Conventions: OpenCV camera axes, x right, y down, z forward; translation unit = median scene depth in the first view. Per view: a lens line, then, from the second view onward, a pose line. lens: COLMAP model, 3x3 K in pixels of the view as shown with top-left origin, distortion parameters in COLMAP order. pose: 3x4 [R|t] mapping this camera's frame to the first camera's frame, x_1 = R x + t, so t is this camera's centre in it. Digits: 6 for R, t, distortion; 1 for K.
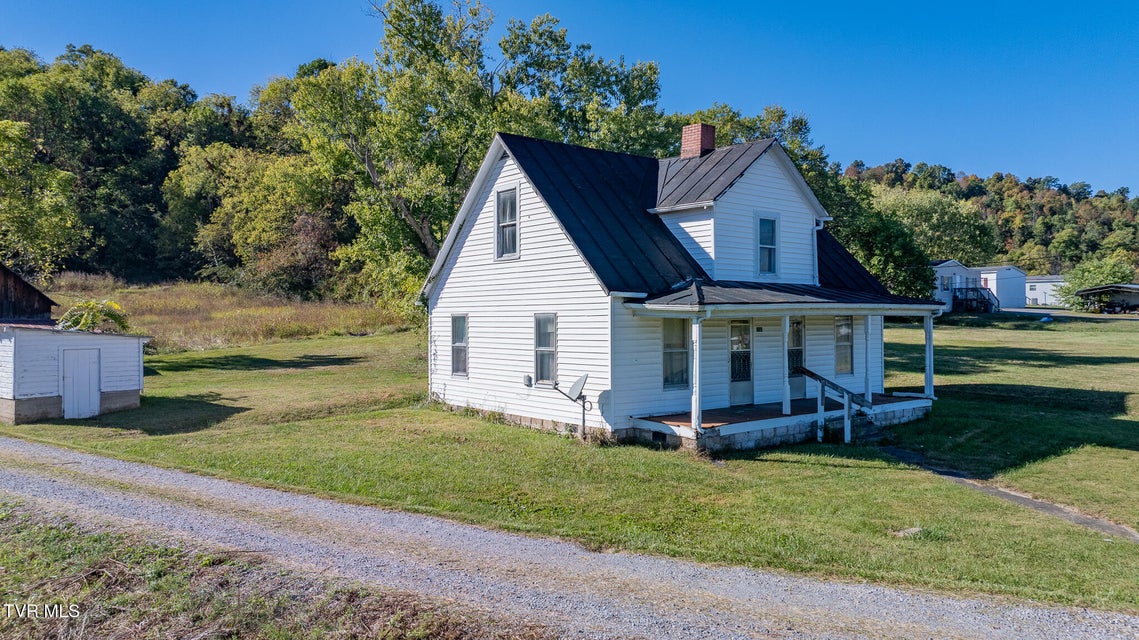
lens RADIAL K [[804.3, 0, 569.5], [0, 804.3, 320.0], [0, 0, 1]] dist [-0.000275, 0.000845]
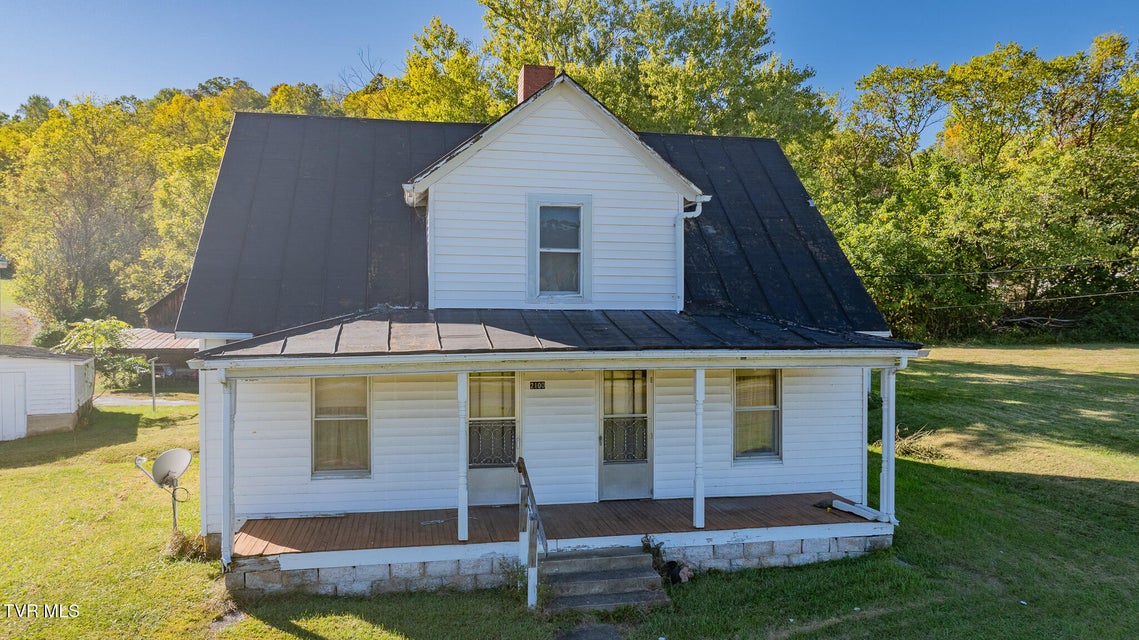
lens RADIAL K [[804.3, 0, 569.5], [0, 804.3, 320.0], [0, 0, 1]] dist [-0.000275, 0.000845]
pose [[0.885255, 0.005272, -0.465077, 0.540744], [-0.003144, 0.999981, 0.005351, -0.041416], [0.465096, -0.003275, 0.885254, 0.454033]]
